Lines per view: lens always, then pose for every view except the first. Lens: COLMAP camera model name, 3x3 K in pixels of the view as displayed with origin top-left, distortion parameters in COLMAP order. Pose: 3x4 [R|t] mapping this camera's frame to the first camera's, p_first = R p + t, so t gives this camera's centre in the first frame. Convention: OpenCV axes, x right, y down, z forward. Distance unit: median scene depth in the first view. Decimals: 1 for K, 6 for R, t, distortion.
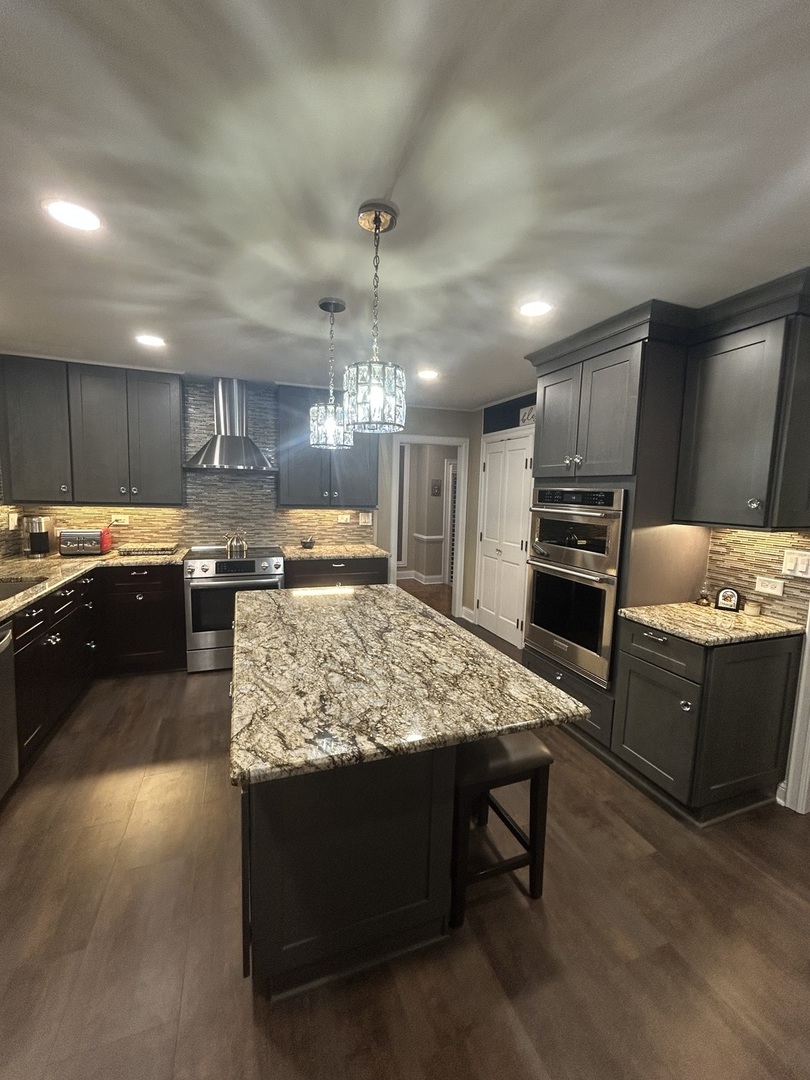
lens RADIAL K [[440.7, 0, 405.1], [0, 440.7, 539.2], [0, 0, 1]] dist [-0.000687, 0.000648]
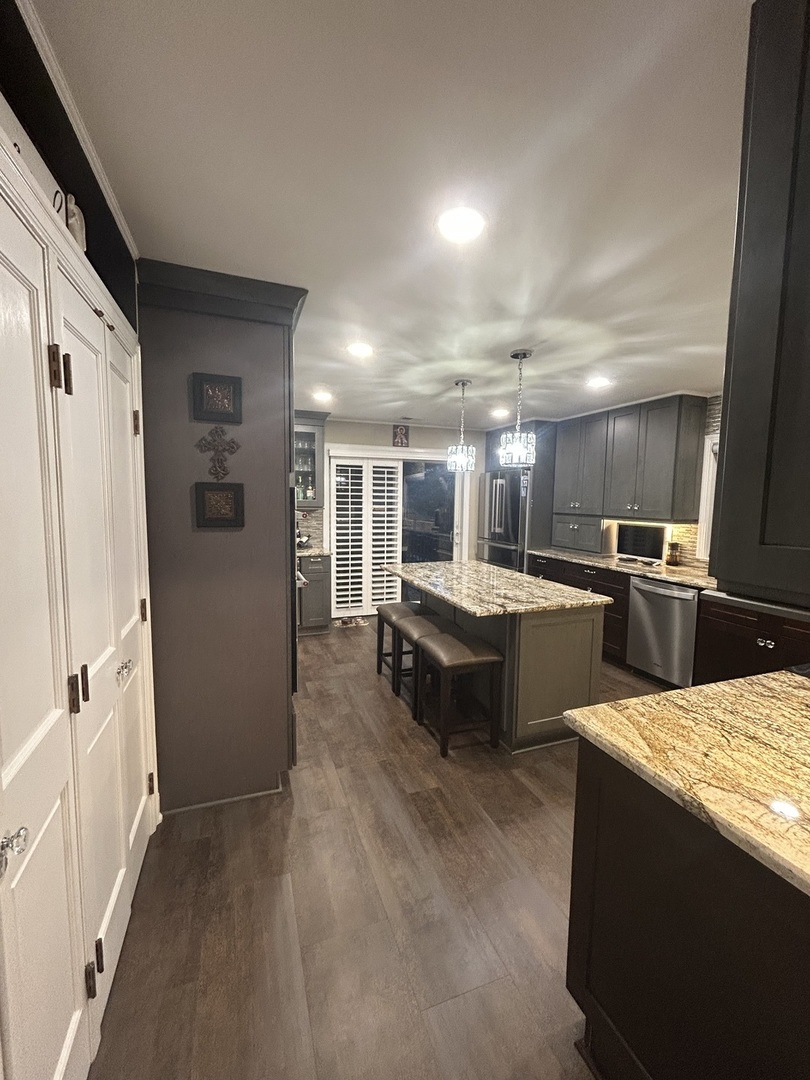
lens RADIAL K [[440.7, 0, 407.5], [0, 440.7, 538.3], [0, 0, 1]] dist [-0.000687, 0.000648]
pose [[-0.999202, -0.039004, -0.008554, 0.146665], [-0.039927, 0.979005, 0.199886, -0.246126], [0.000578, 0.200068, -0.979782, 2.287875]]
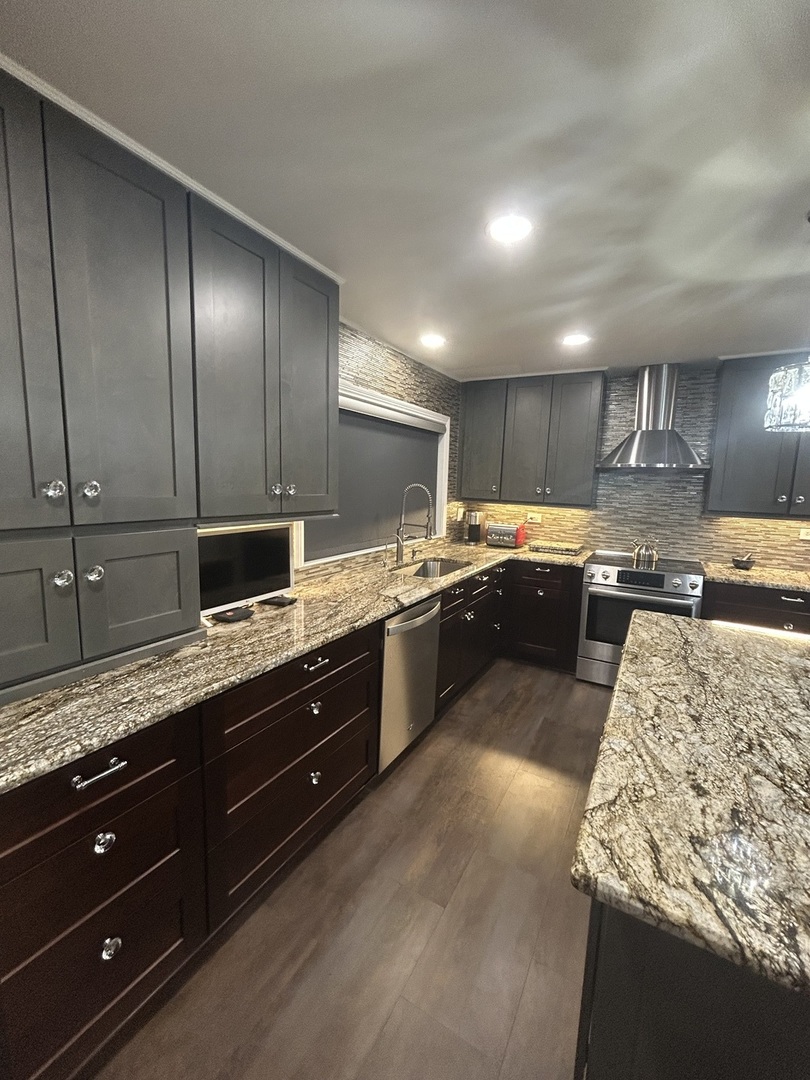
lens RADIAL K [[440.7, 0, 408.2], [0, 440.7, 539.1], [0, 0, 1]] dist [-0.000687, 0.000648]
pose [[0.638643, 0.094121, -0.763725, -0.023395], [-0.098070, 0.994354, 0.040535, -0.009704], [0.763228, 0.049011, 0.644267, 0.118017]]
